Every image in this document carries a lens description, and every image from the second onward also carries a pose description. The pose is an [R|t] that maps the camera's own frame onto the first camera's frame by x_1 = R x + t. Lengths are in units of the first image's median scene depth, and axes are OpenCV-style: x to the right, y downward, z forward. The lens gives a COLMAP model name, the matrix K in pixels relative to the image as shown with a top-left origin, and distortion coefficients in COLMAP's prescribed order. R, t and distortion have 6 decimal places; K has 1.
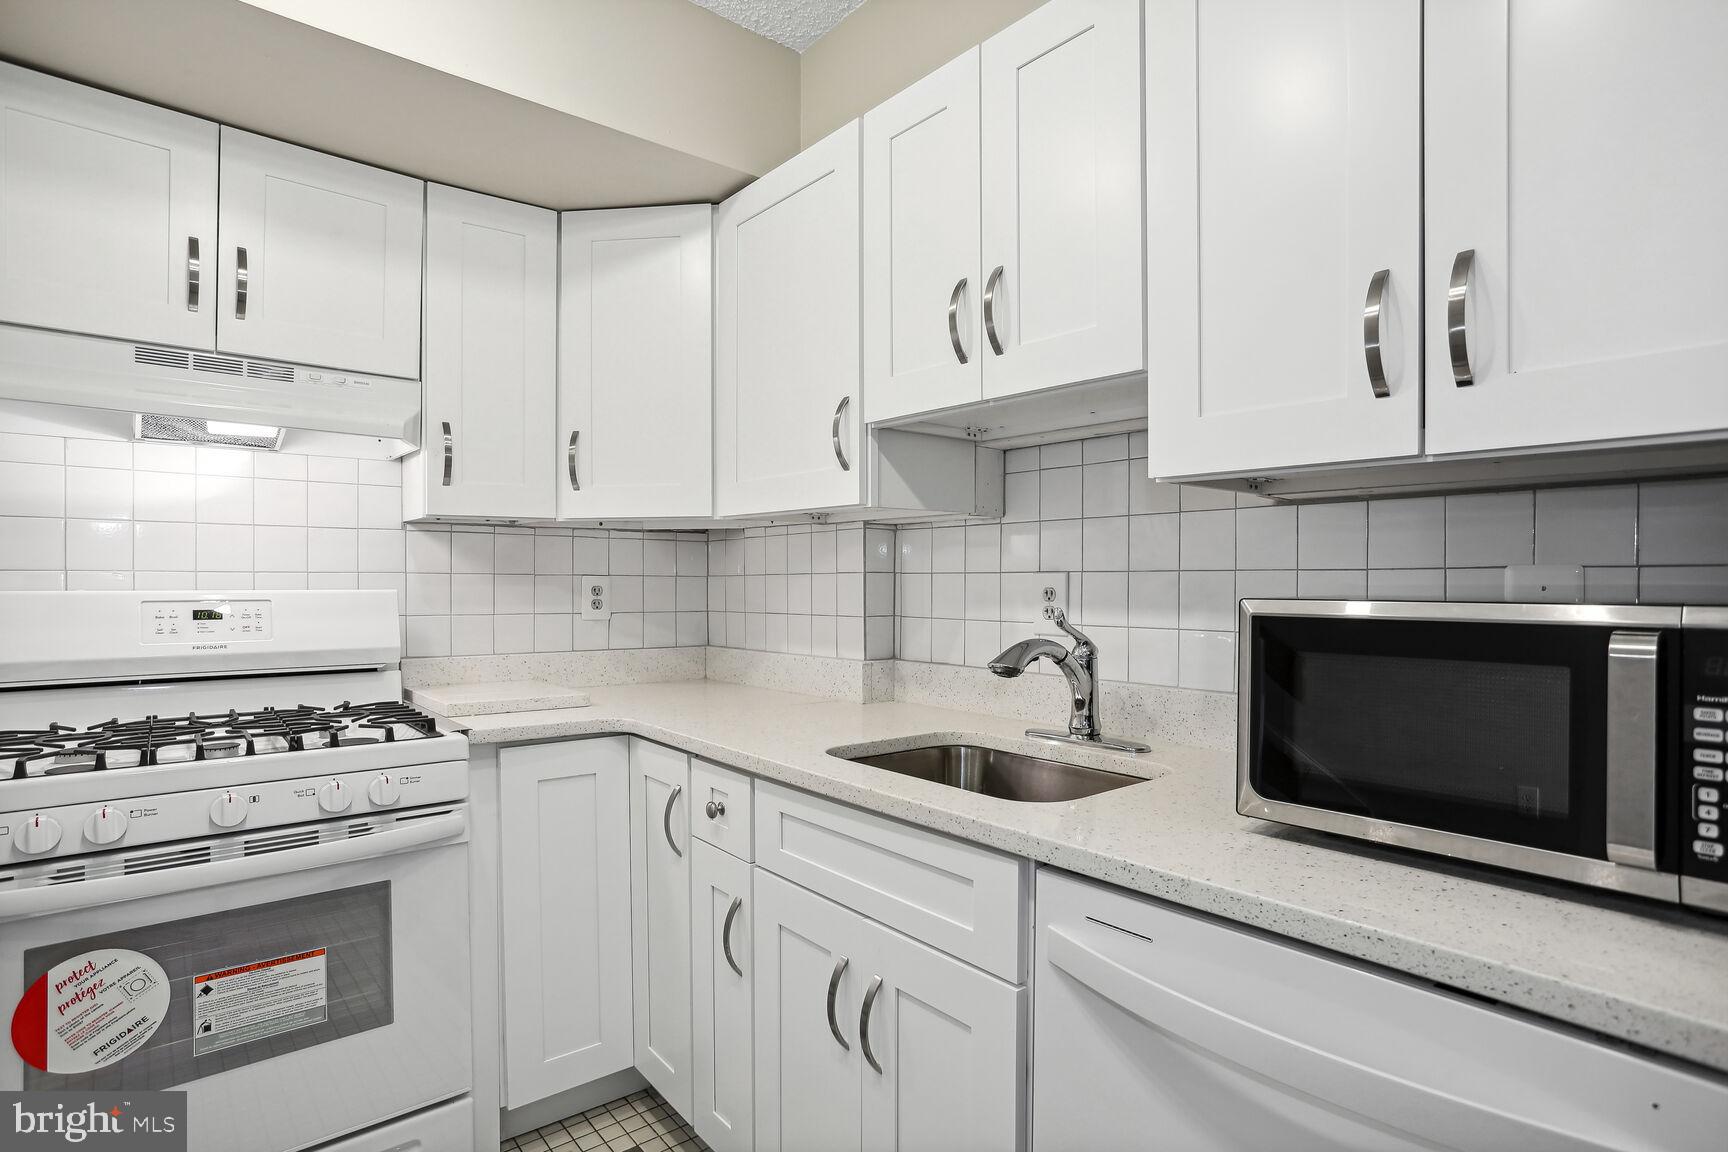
lens RADIAL K [[874.1, 0, 856.9], [0, 874.1, 572.2], [0, 0, 1]] dist [-0.068889, 0.033634]
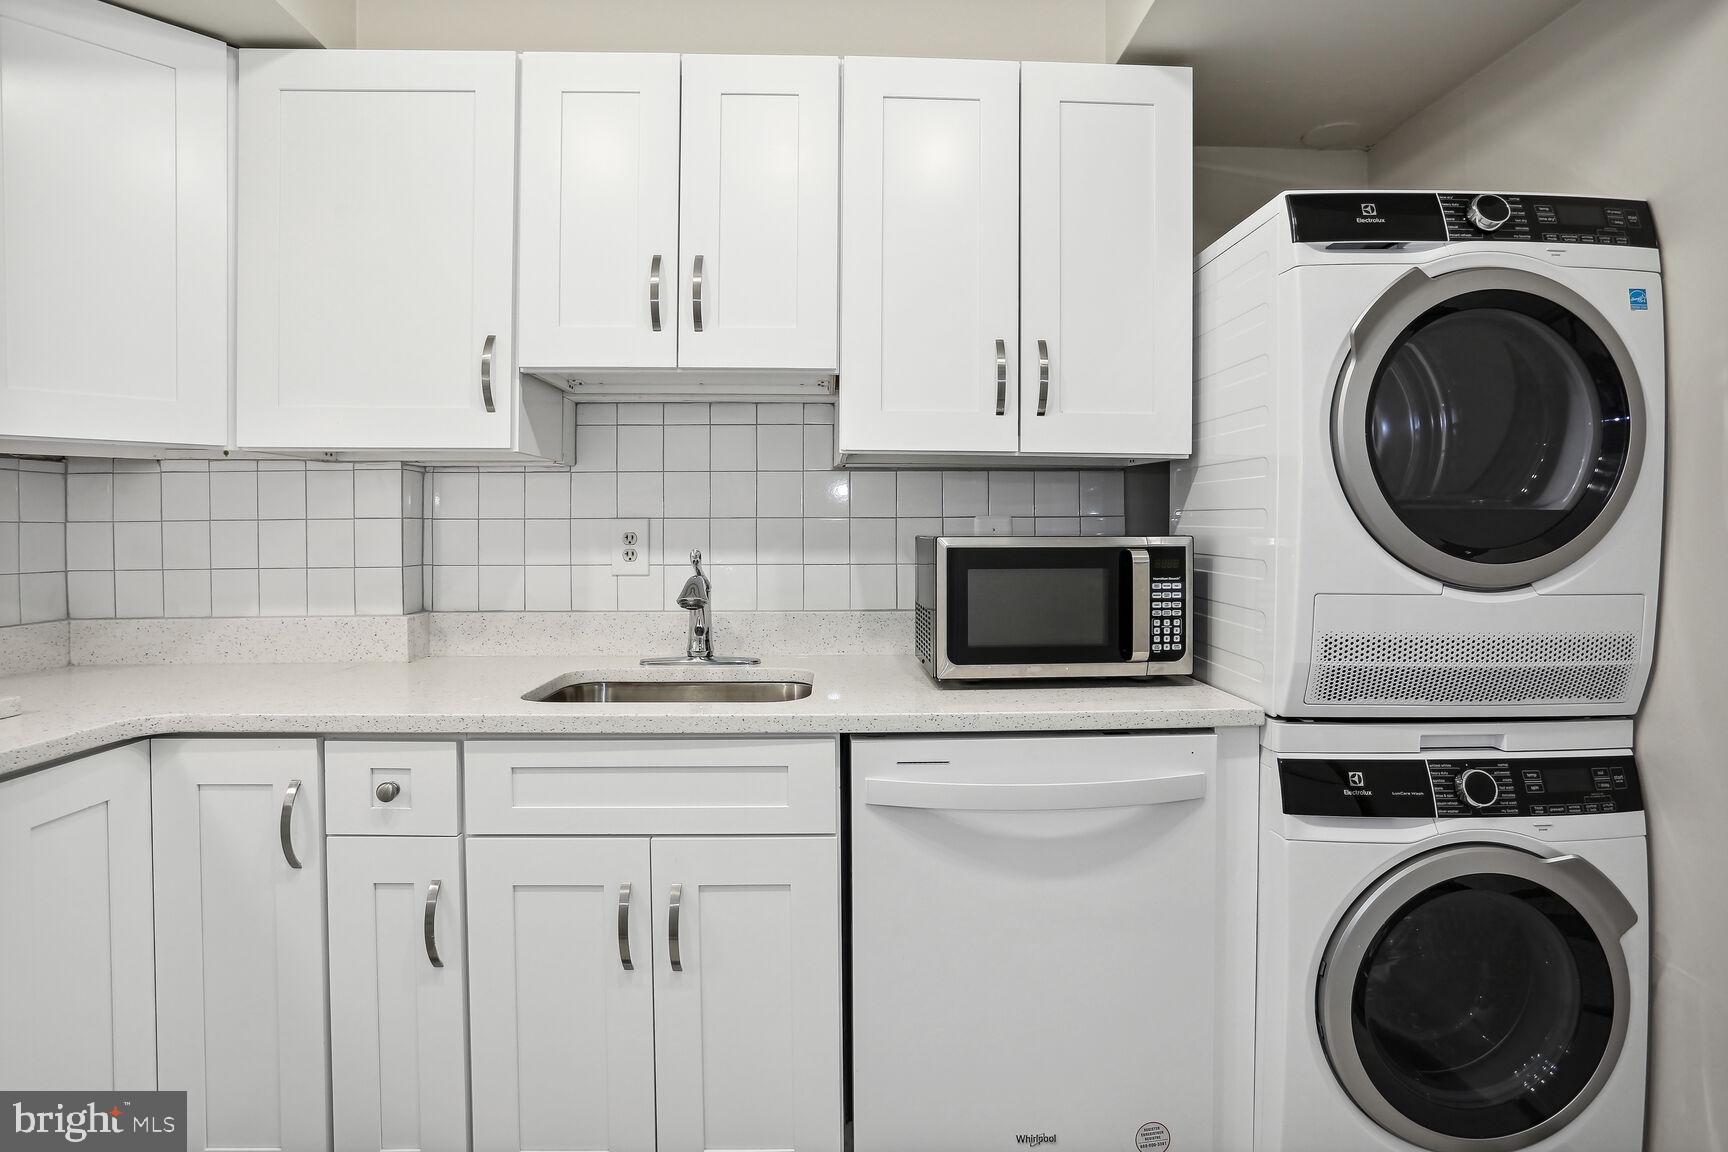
lens RADIAL K [[870.0, 0, 863.9], [0, 870.0, 511.3], [0, 0, 1]] dist [-0.060423, 0.033947]
pose [[0.616581, 0.009473, 0.787234, -0.484558], [-0.003309, 0.999950, -0.009440, 0.000068], [-0.787284, 0.003216, 0.616582, 0.090207]]
